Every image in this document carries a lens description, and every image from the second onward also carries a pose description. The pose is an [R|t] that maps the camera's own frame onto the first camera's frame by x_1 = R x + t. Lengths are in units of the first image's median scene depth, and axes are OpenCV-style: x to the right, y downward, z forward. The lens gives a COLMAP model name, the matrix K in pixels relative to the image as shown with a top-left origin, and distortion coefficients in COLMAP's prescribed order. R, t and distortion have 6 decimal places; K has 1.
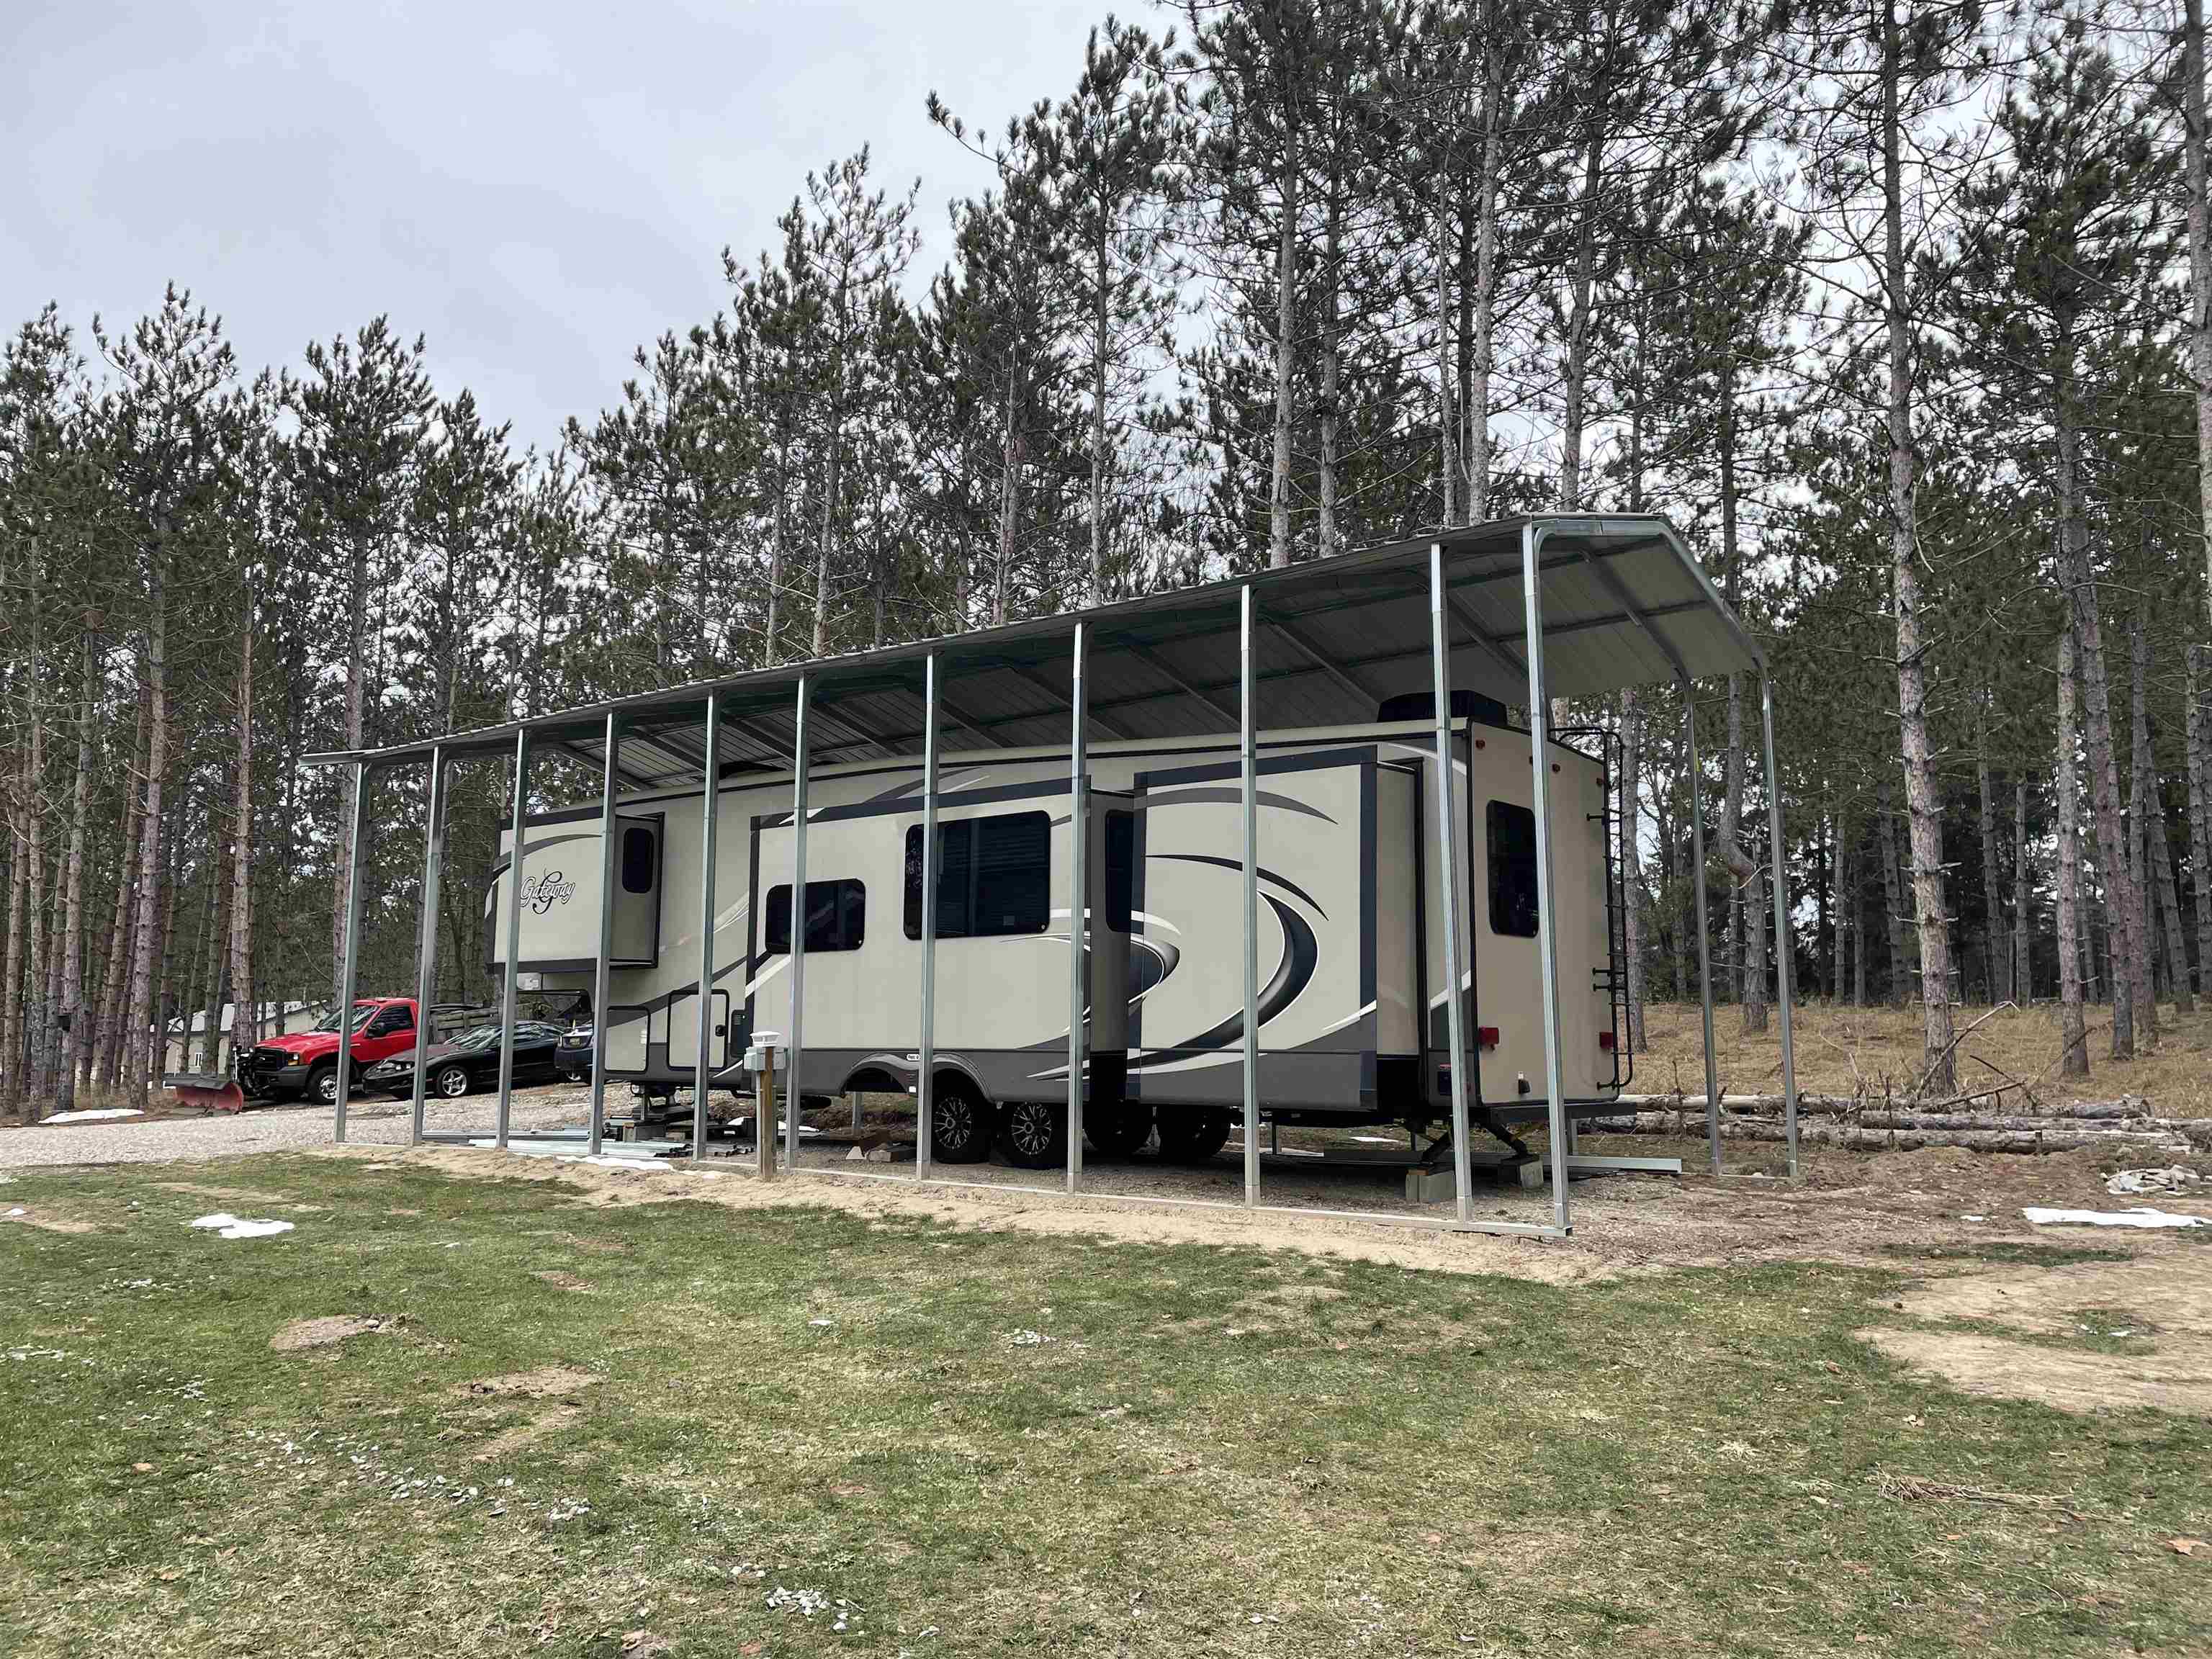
lens RADIAL K [[1671.2, 0, 1107.4], [0, 1671.2, 828.8], [0, 0, 1]] dist [0.041880, 0.002156]
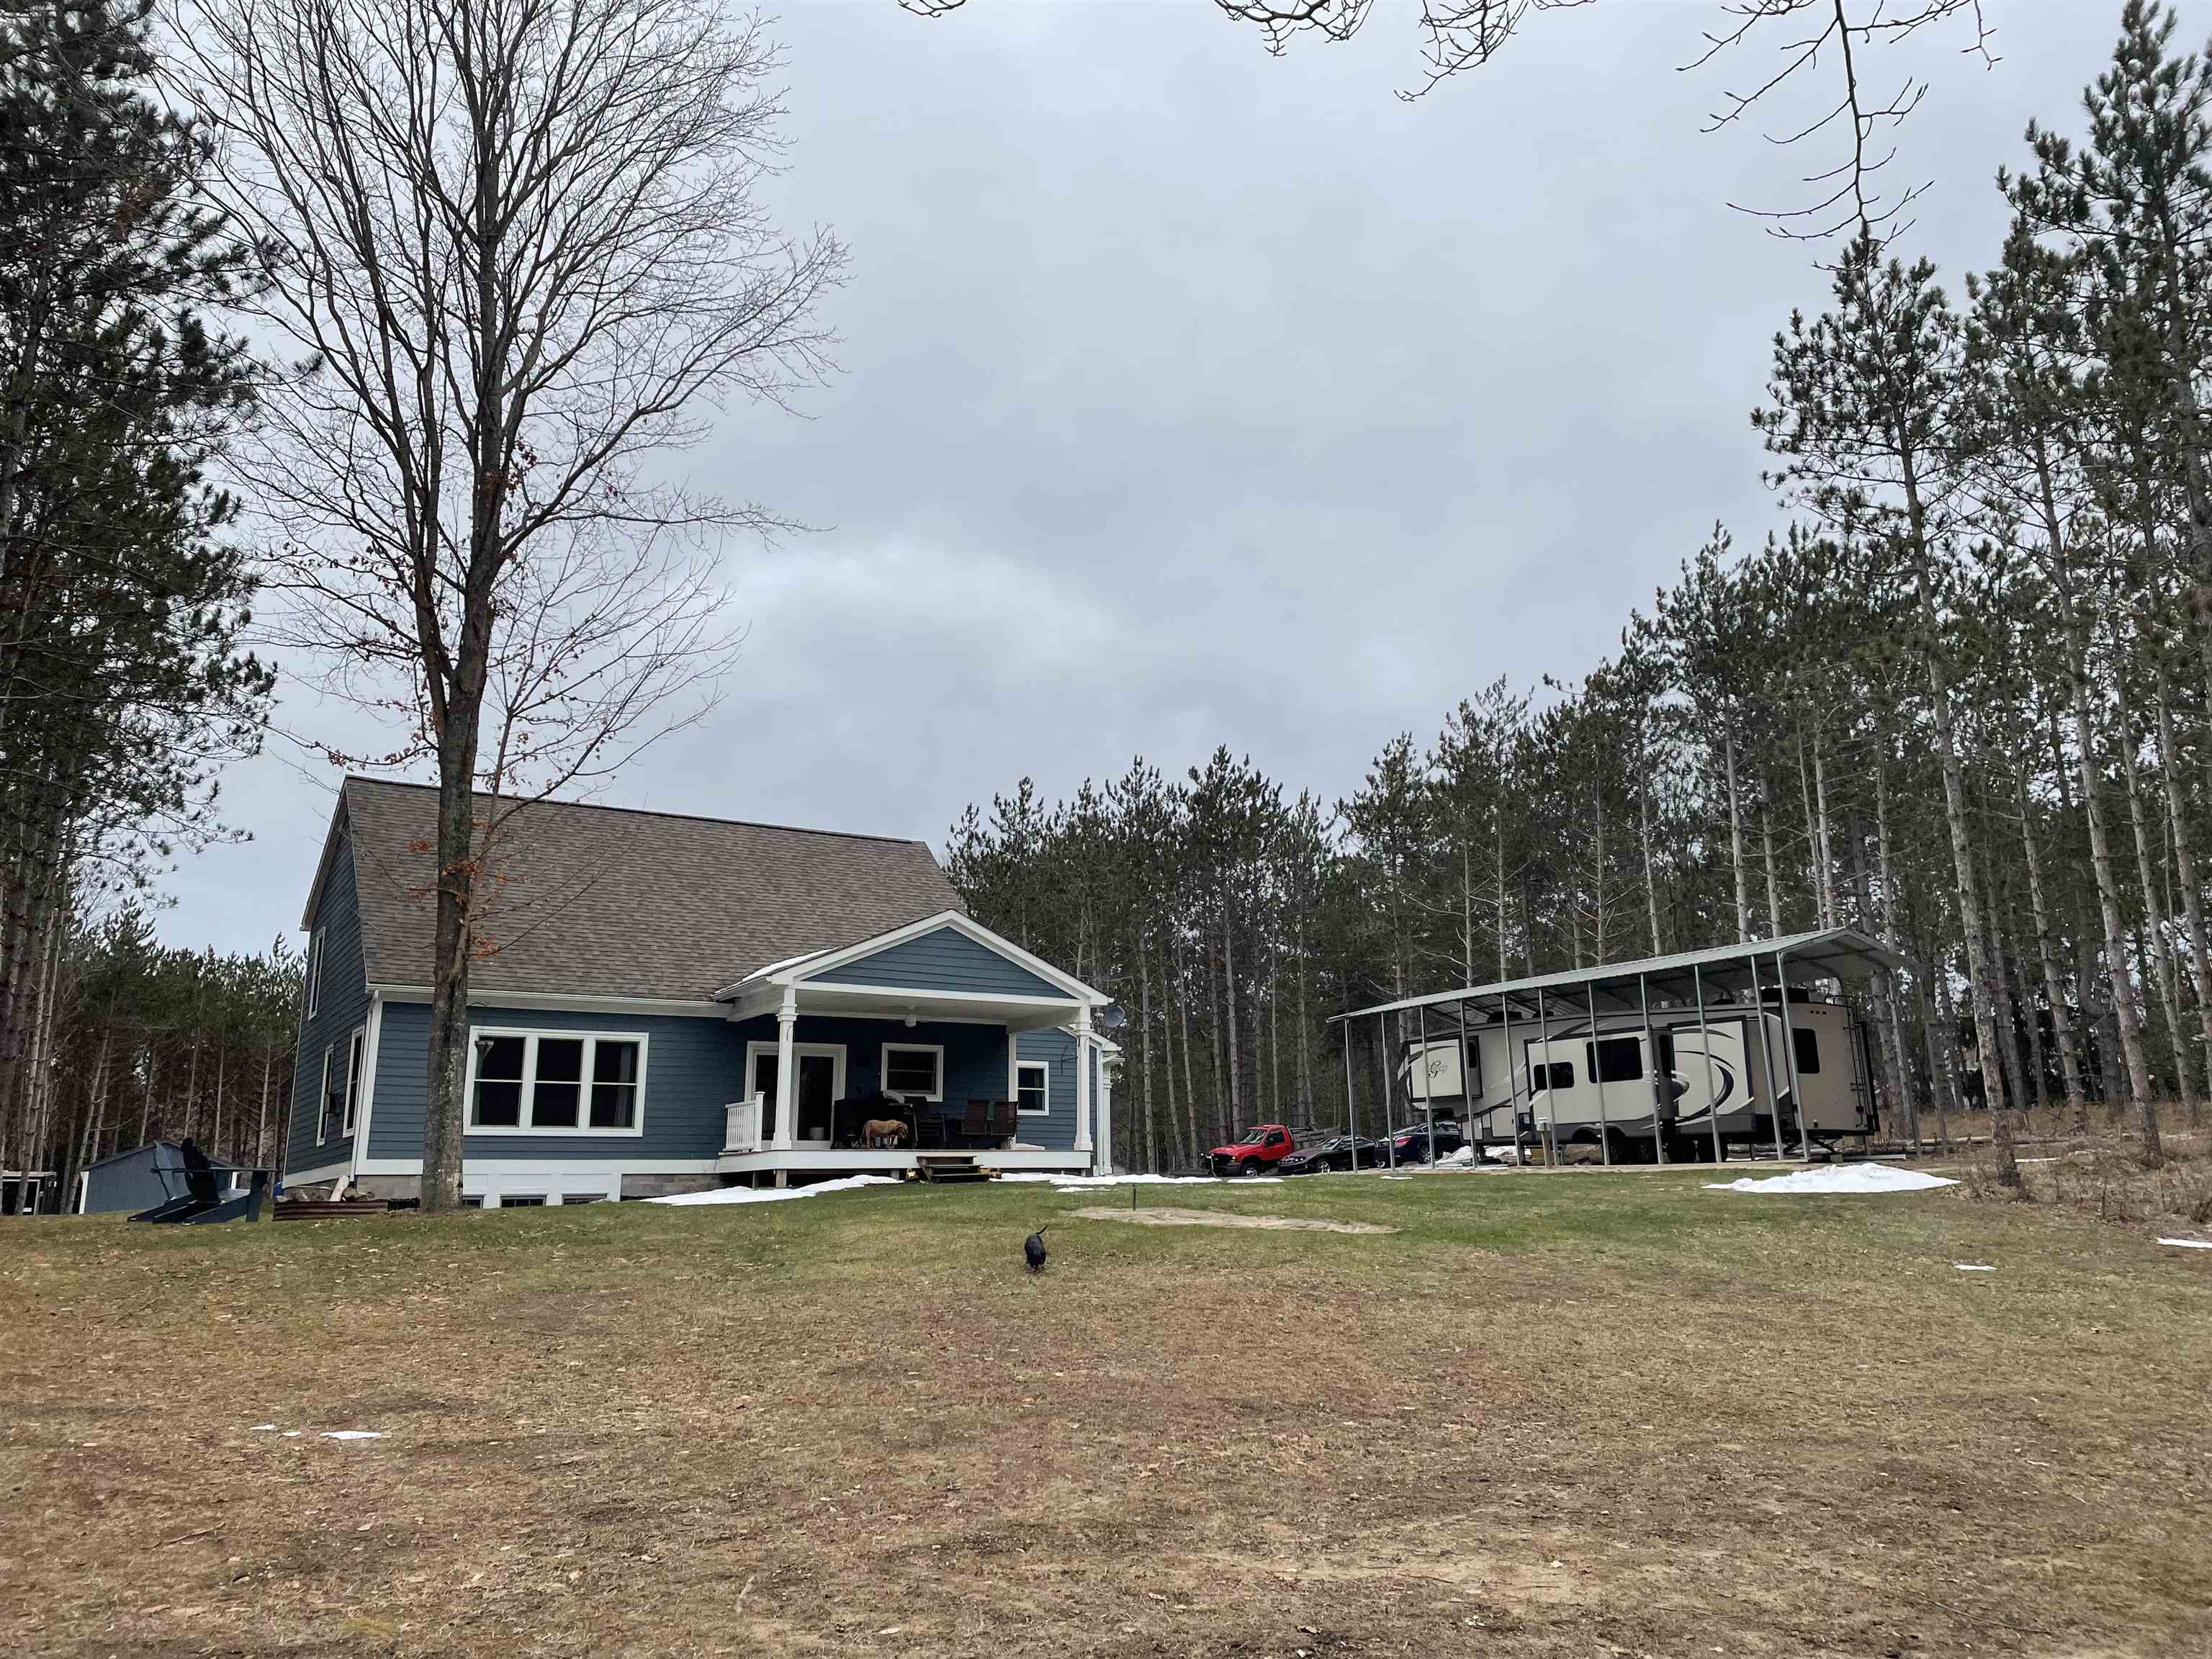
lens RADIAL K [[1671.2, 0, 1073.7], [0, 1671.2, 789.1], [0, 0, 1]] dist [0.041880, 0.002156]
pose [[0.932507, -0.107492, -0.344784, 0.098162], [0.070352, 0.990457, -0.118516, -0.149916], [0.354233, 0.086261, 0.931170, -1.988095]]
